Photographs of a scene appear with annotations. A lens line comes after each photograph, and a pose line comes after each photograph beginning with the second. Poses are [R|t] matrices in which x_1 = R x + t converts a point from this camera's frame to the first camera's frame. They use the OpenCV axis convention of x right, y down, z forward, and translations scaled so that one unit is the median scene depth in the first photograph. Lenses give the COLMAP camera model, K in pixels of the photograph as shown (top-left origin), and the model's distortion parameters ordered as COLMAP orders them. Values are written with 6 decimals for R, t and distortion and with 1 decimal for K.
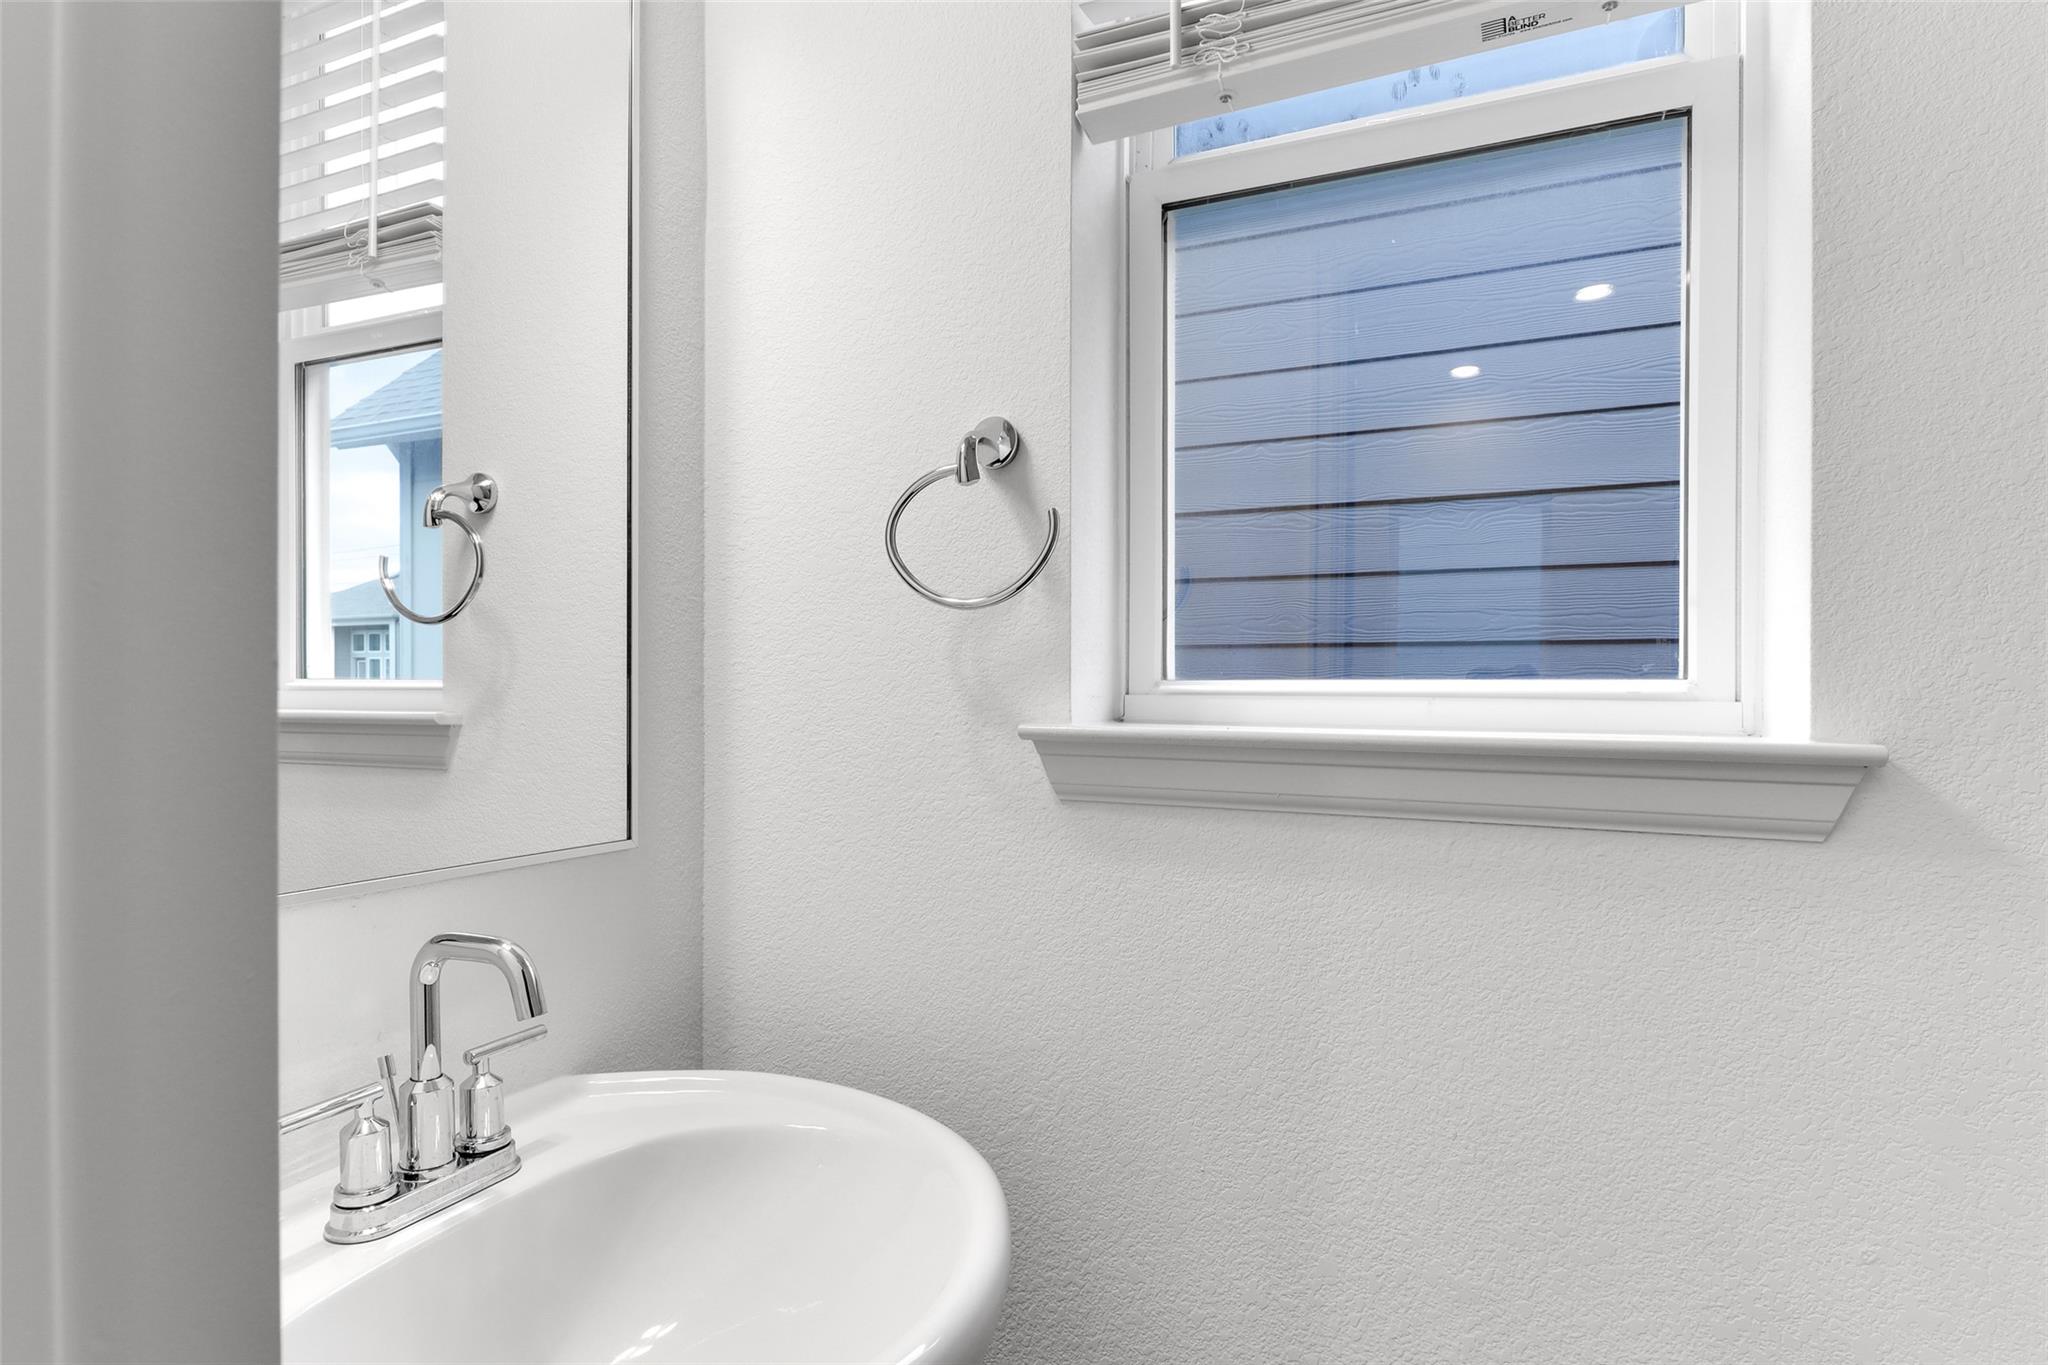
lens RADIAL K [[1059.6, 0, 1020.9], [0, 1059.6, 688.4], [0, 0, 1]] dist [-0.001070, -0.003805]
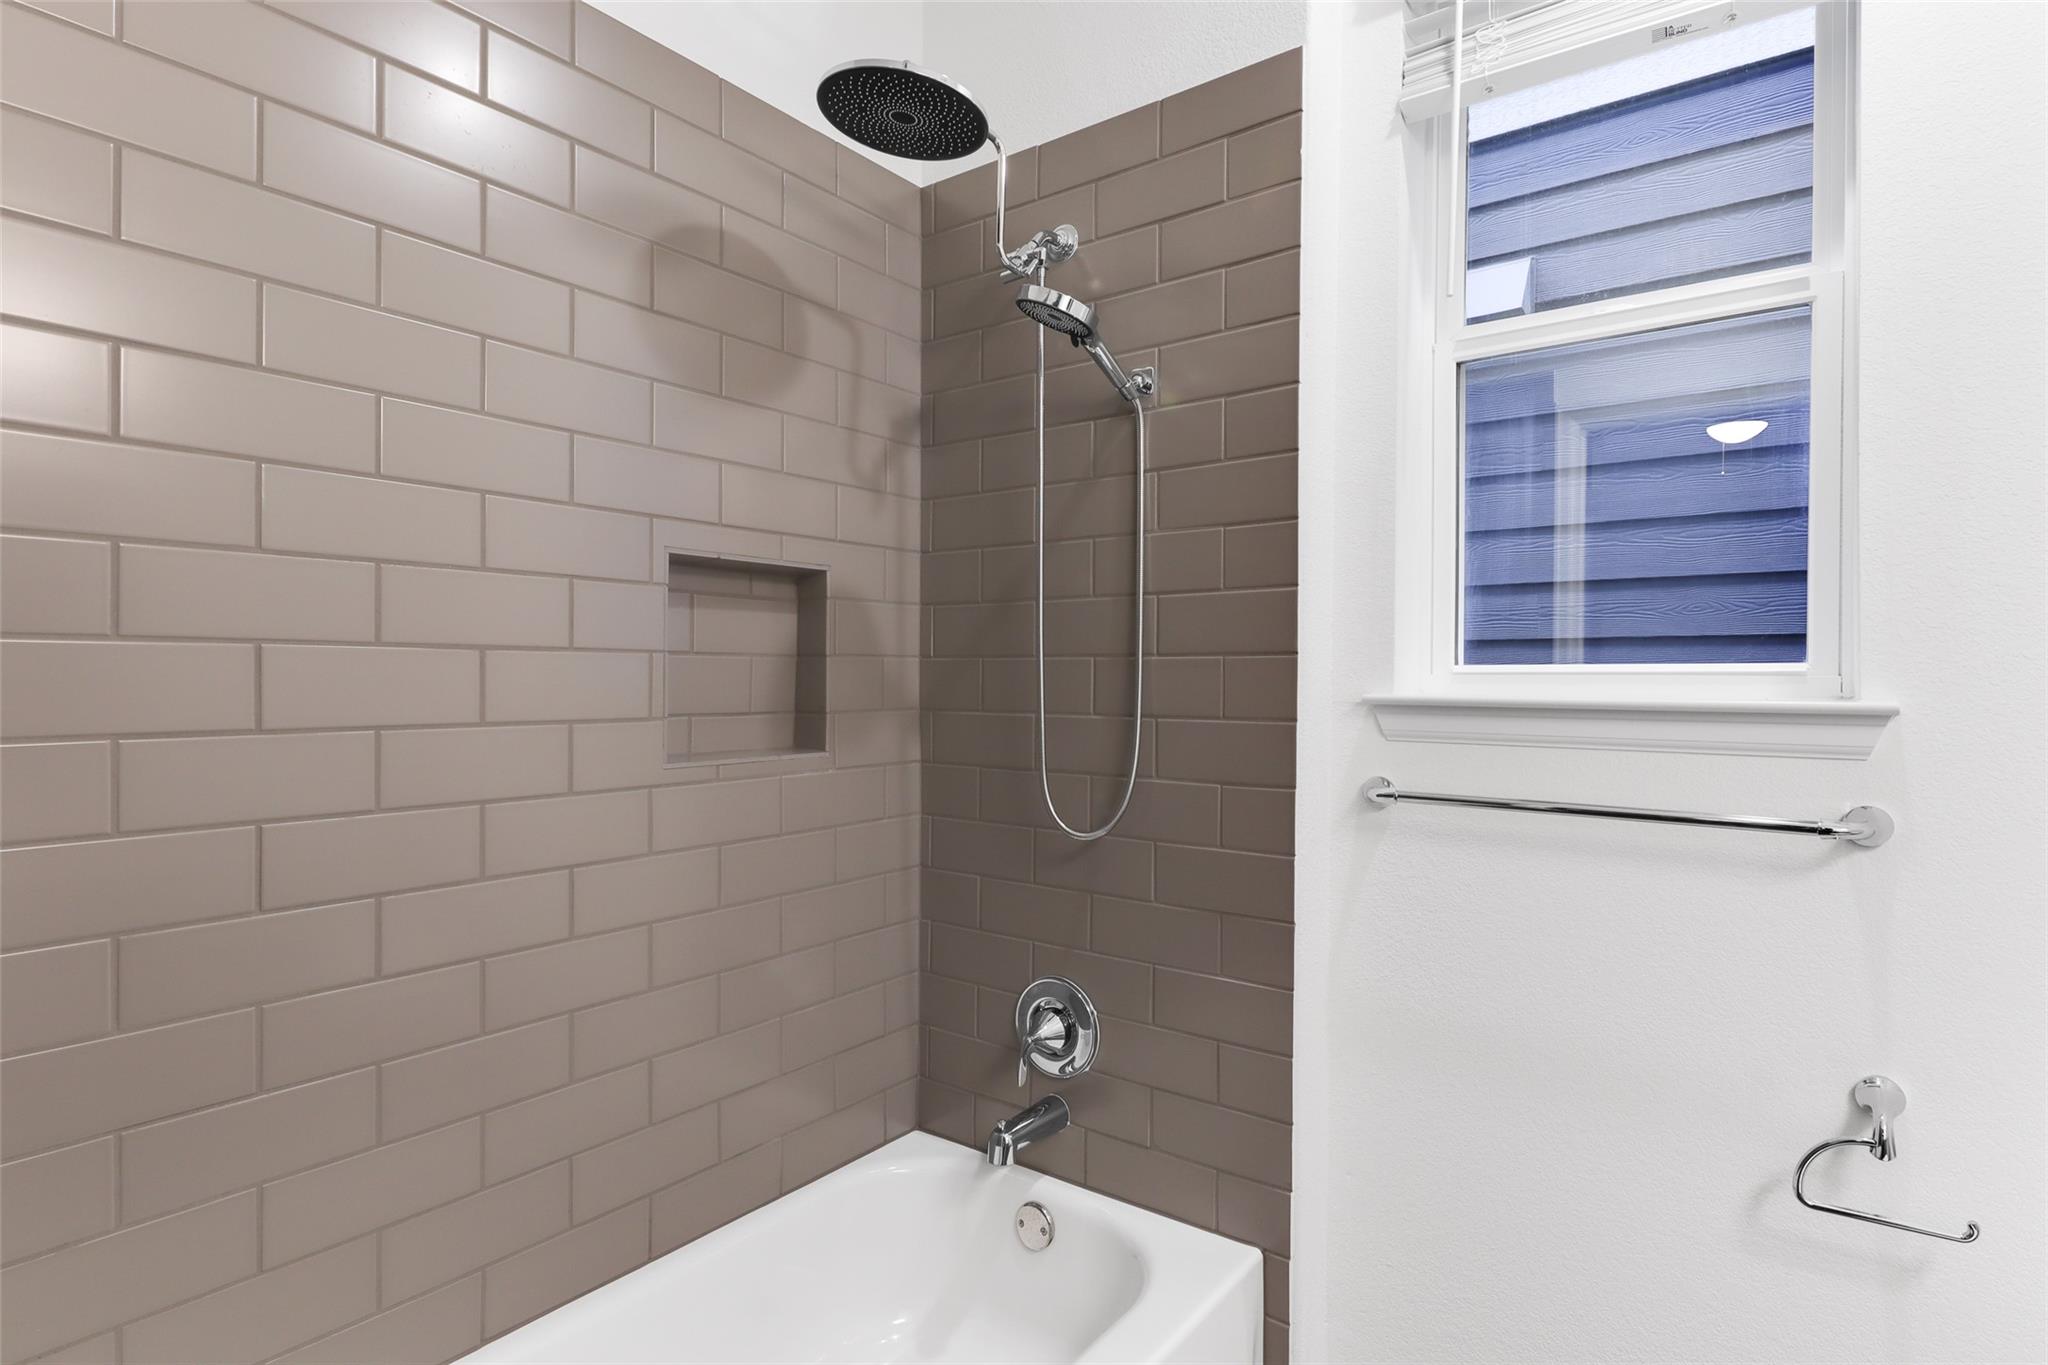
lens RADIAL K [[1059.6, 0, 1035.6], [0, 1059.6, 690.3], [0, 0, 1]] dist [-0.001070, -0.003805]
pose [[0.971316, 0.003573, -0.237765, -0.107035], [-0.001123, 0.999945, 0.010437, 0.015273], [0.237789, -0.009870, 0.971267, -0.747322]]
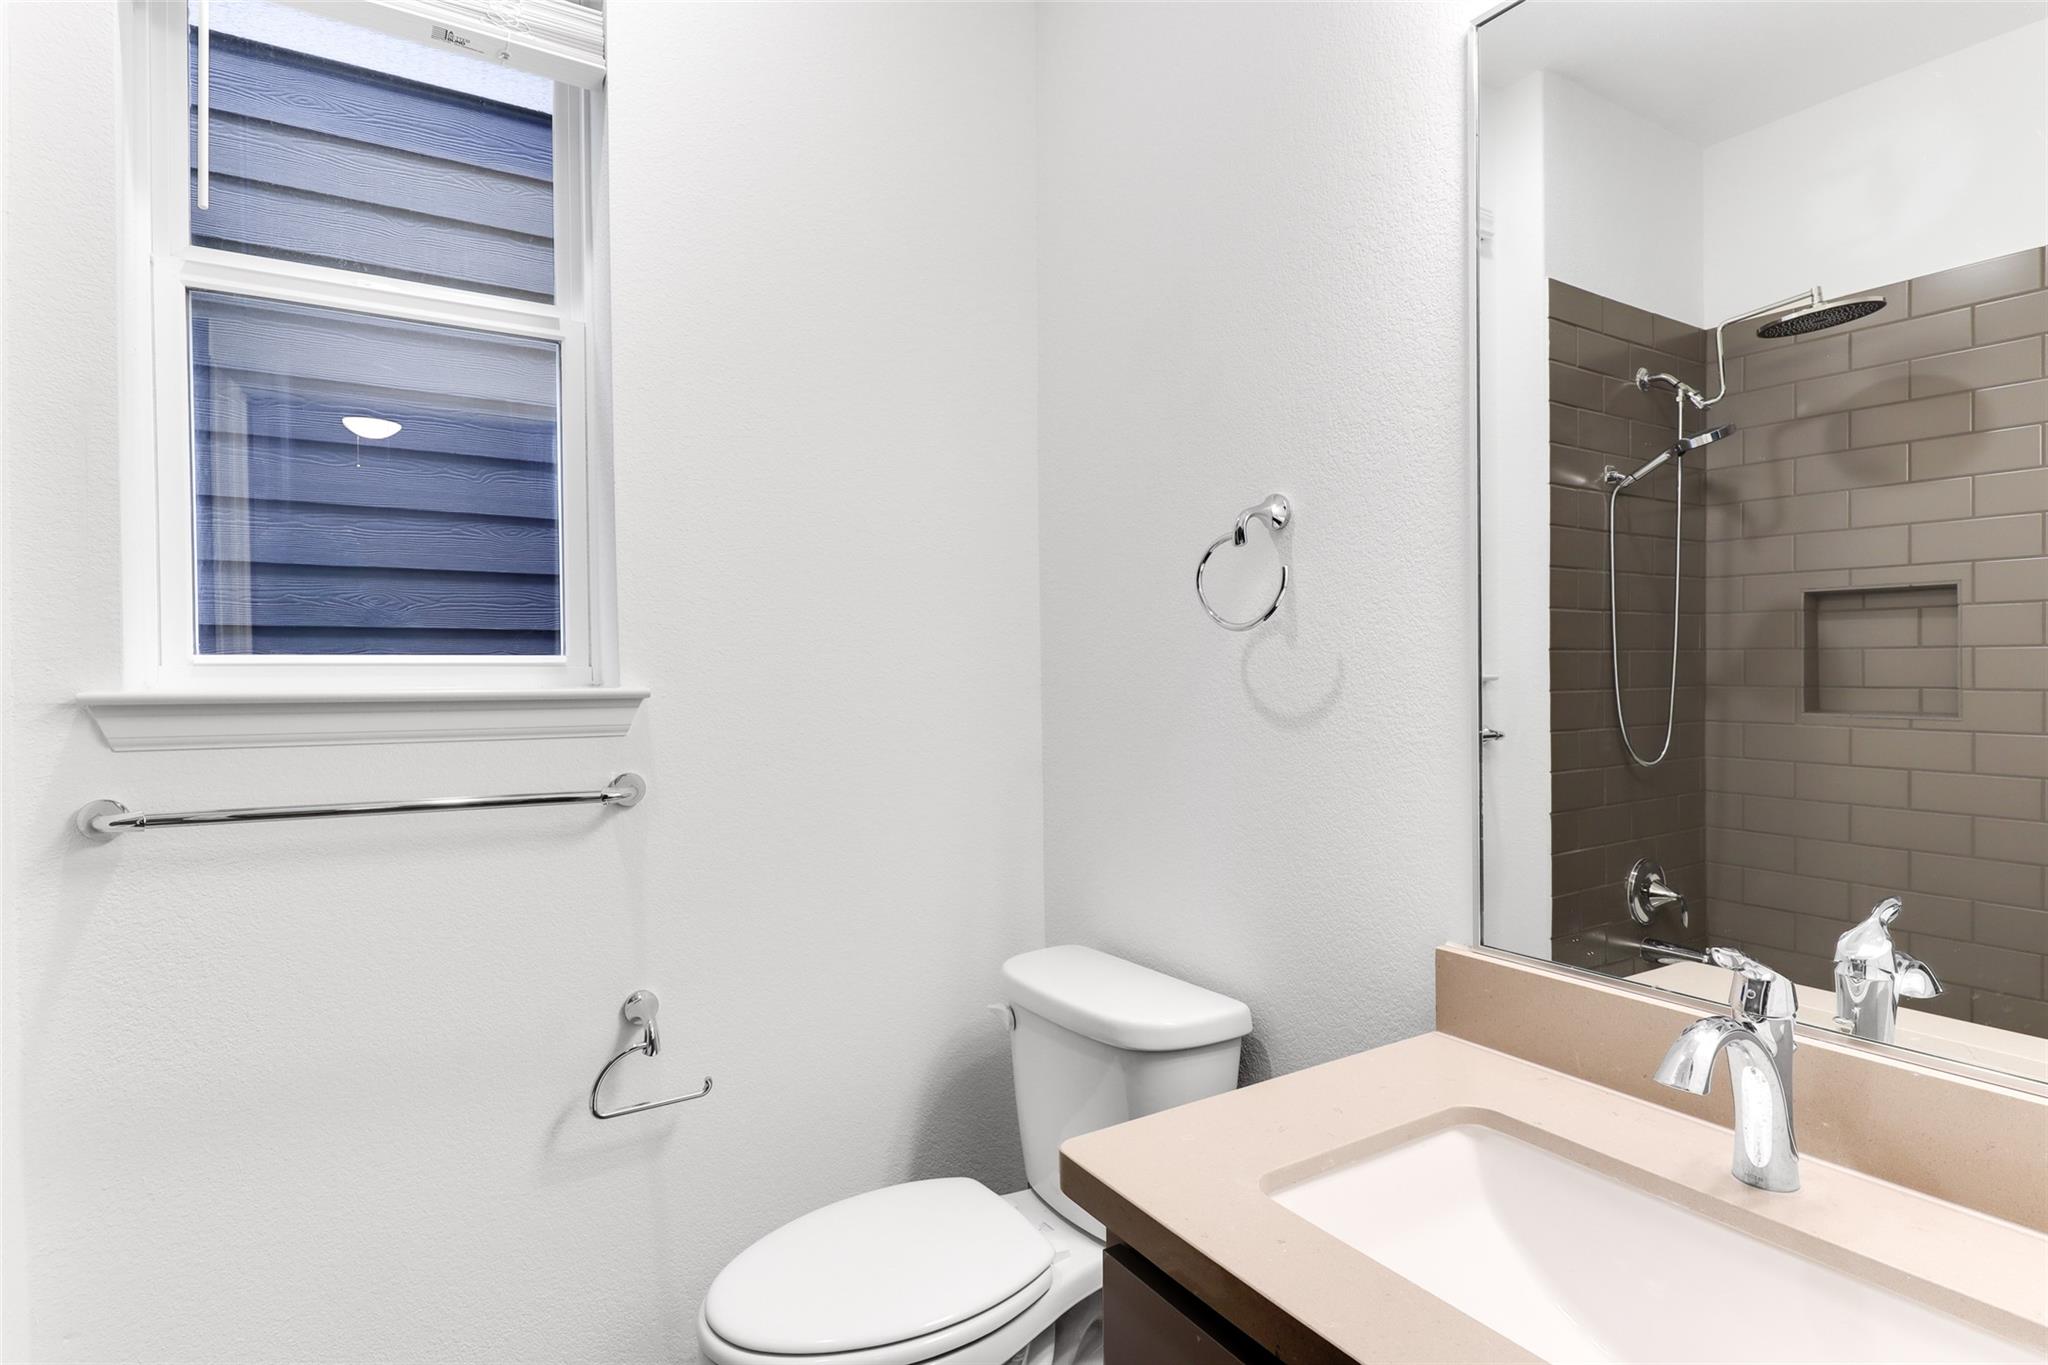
lens RADIAL K [[1059.6, 0, 1017.3], [0, 1059.6, 688.5], [0, 0, 1]] dist [-0.001070, -0.003805]
pose [[0.570245, -0.019425, 0.821245, -0.389222], [0.005676, 0.999790, 0.019707, 0.015071], [-0.821455, -0.006577, 0.570235, -0.628196]]
